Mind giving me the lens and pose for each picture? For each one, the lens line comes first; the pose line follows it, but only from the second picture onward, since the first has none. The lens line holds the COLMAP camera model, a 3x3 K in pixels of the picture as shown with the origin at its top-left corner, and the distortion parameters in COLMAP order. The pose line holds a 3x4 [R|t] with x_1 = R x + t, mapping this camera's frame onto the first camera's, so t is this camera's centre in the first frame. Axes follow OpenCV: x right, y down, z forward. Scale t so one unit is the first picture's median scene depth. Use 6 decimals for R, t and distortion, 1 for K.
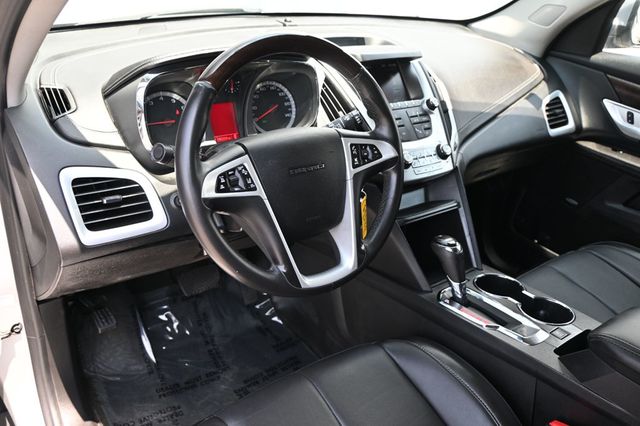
lens RADIAL K [[522.2, 0, 316.3], [0, 522.2, 209.4], [0, 0, 1]] dist [-0.006764, -0.009300]
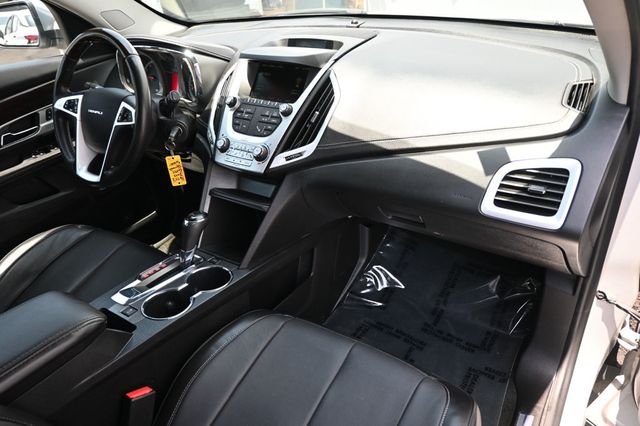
lens RADIAL K [[442.8, 0, 319.0], [0, 442.8, 213.2], [0, 0, 1]] dist [0.000271, 0.000390]
pose [[0.359106, 0.400736, -0.842884, 1.287343], [-0.329563, 0.899393, 0.287194, -0.351969], [0.873173, 0.174650, 0.455045, 0.842887]]
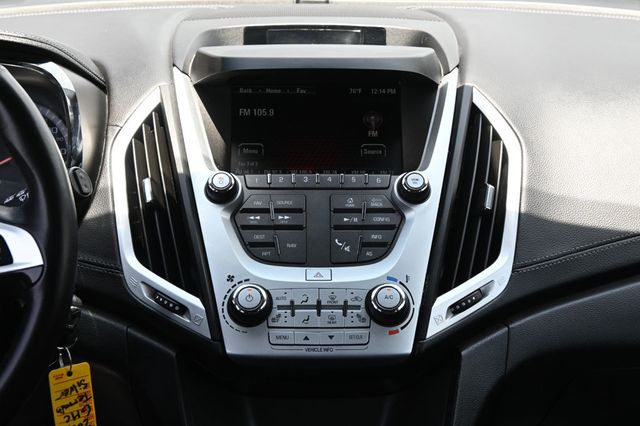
lens RADIAL K [[1339.5, 0, 322.5], [0, 1339.5, 214.0], [0, 0, 1]] dist [-0.043440, 0.000000]
pose [[0.825042, 0.095427, -0.556955, 0.887908], [-0.204822, 0.969112, -0.137367, -0.034016], [0.526643, 0.227410, 0.819104, 0.164091]]
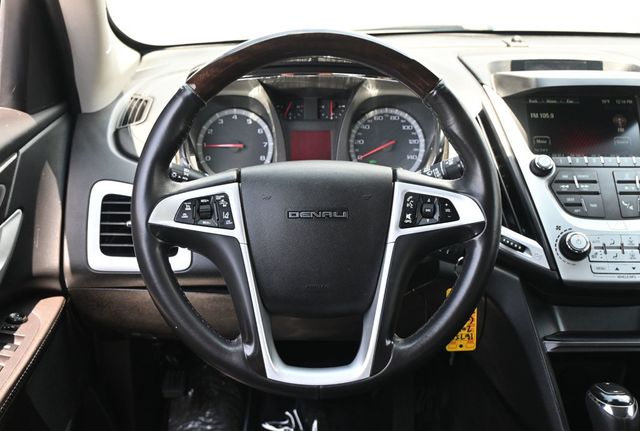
lens RADIAL K [[720.2, 0, 318.4], [0, 720.2, 217.4], [0, 0, 1]] dist [-0.010662, 0.000000]
pose [[0.821691, 0.127593, -0.555468, 0.426456], [-0.208162, 0.974473, -0.084088, 0.006103], [0.530559, 0.184722, 0.827276, 0.160398]]
